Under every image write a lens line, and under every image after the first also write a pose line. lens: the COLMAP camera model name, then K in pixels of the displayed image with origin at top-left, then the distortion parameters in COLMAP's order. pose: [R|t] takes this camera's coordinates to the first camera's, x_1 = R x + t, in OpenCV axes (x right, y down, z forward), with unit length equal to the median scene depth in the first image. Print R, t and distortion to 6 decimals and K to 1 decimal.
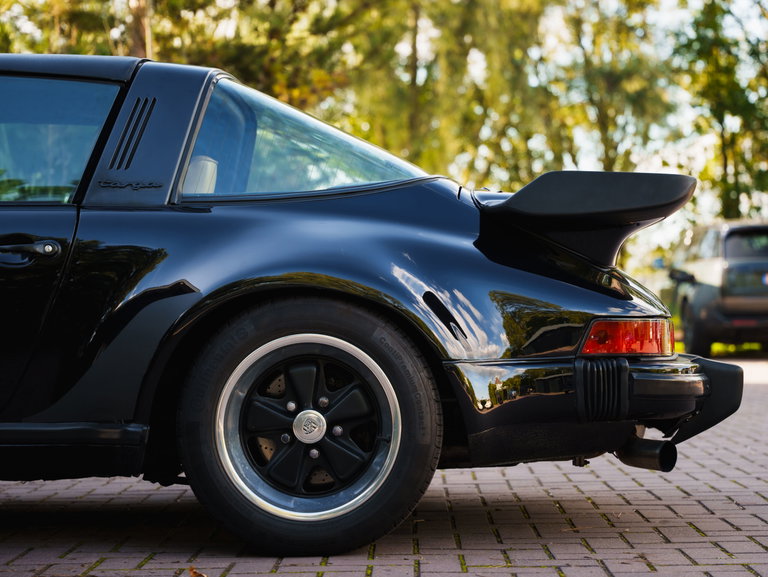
lens RADIAL K [[1709.7, 0, 384.0], [0, 1709.7, 288.5], [0, 0, 1]] dist [0.012366, 0.237471]
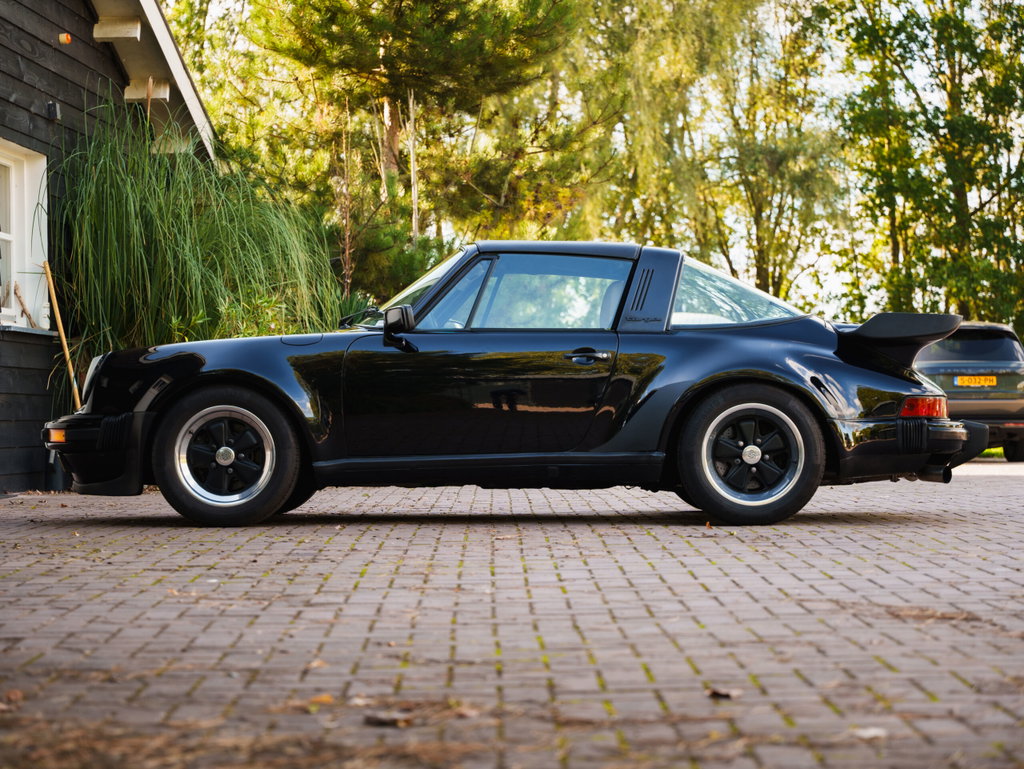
lens RADIAL K [[2062.7, 0, 512.0], [0, 2062.7, 384.5], [0, 0, 1]] dist [-0.009867, -0.101099]
pose [[0.999843, 0.006401, 0.016541, -0.319201], [-0.006333, 0.999971, -0.004160, 0.016338], [-0.016567, 0.004055, 0.999855, -1.125585]]
